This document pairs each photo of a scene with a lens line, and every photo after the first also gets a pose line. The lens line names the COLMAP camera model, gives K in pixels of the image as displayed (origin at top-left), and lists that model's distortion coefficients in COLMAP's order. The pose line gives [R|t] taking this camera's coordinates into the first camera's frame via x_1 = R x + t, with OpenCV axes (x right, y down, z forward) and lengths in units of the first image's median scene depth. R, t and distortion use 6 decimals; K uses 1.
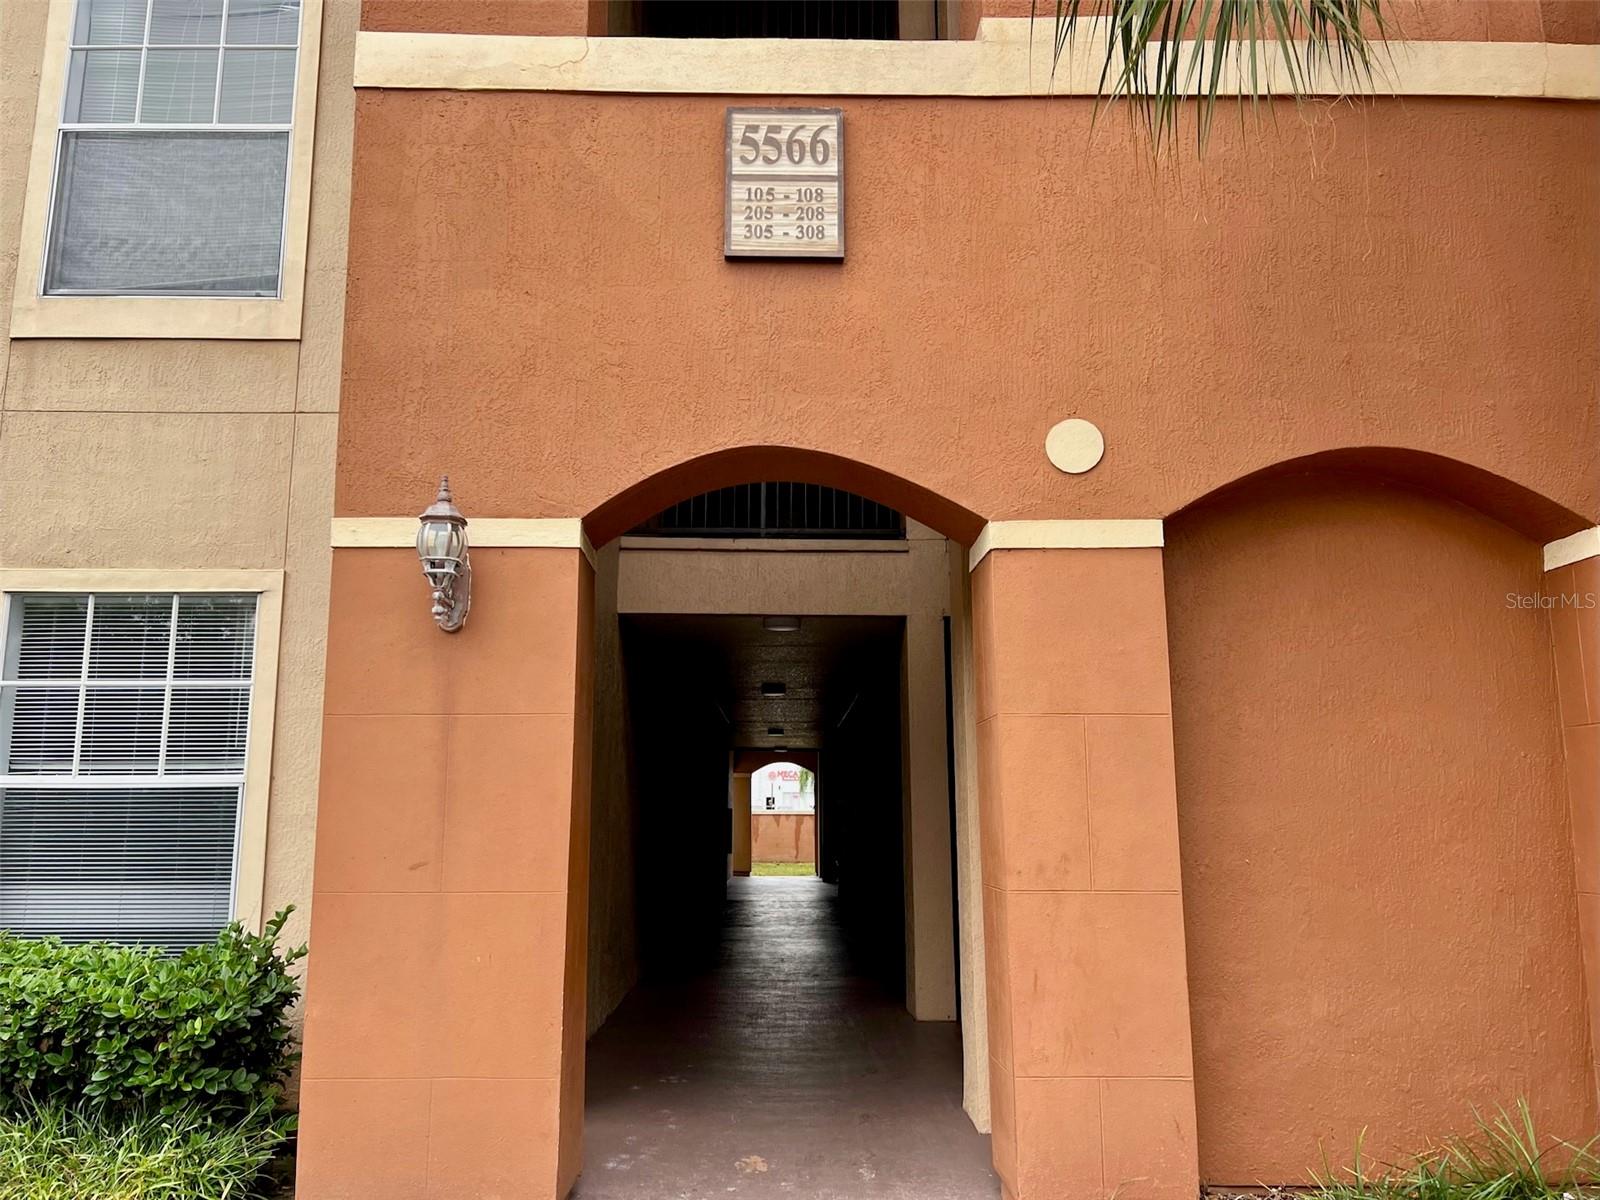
lens RADIAL K [[1184.2, 0, 796.3], [0, 1184.2, 609.1], [0, 0, 1]] dist [0.093884, -0.140842]
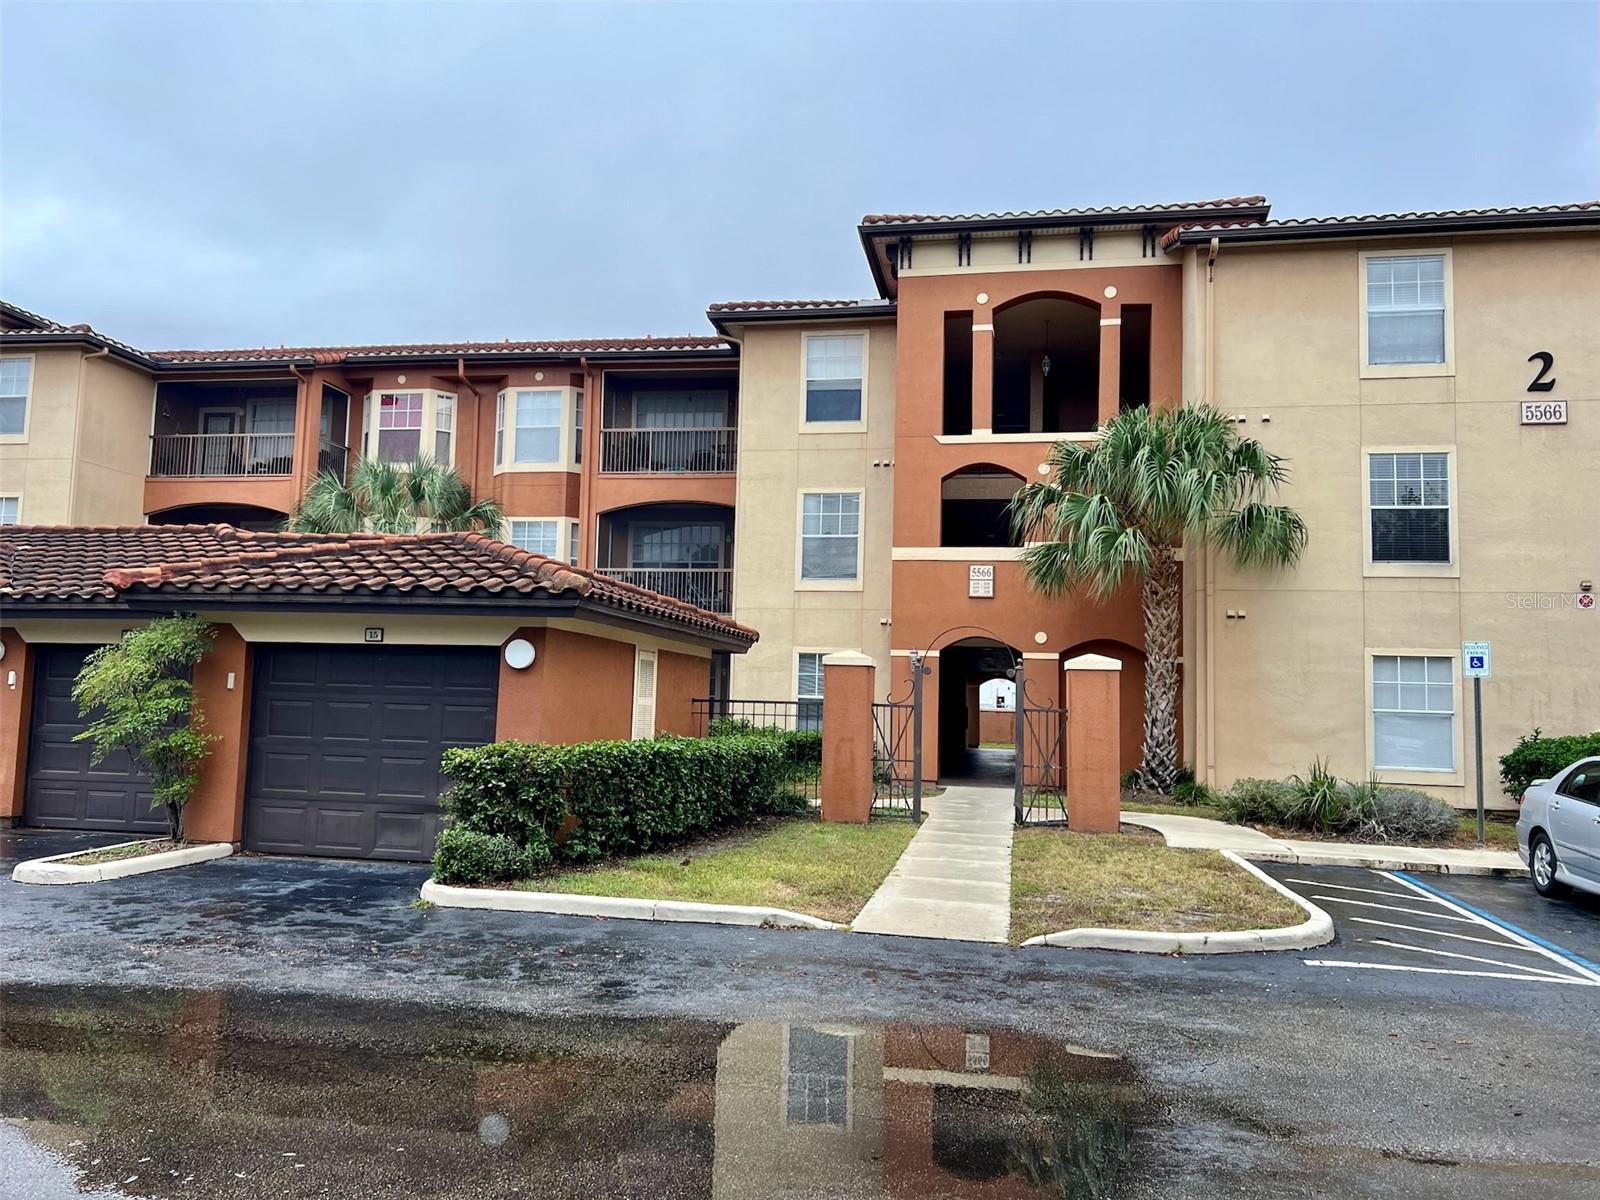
lens RADIAL K [[1184.2, 0, 796.3], [0, 1184.2, 609.1], [0, 0, 1]] dist [0.093884, -0.140842]
pose [[0.980794, 0.011529, -0.194705, 0.189322], [0.005053, 0.996415, 0.084452, -0.644398], [0.194981, -0.083814, 0.977219, -3.804576]]
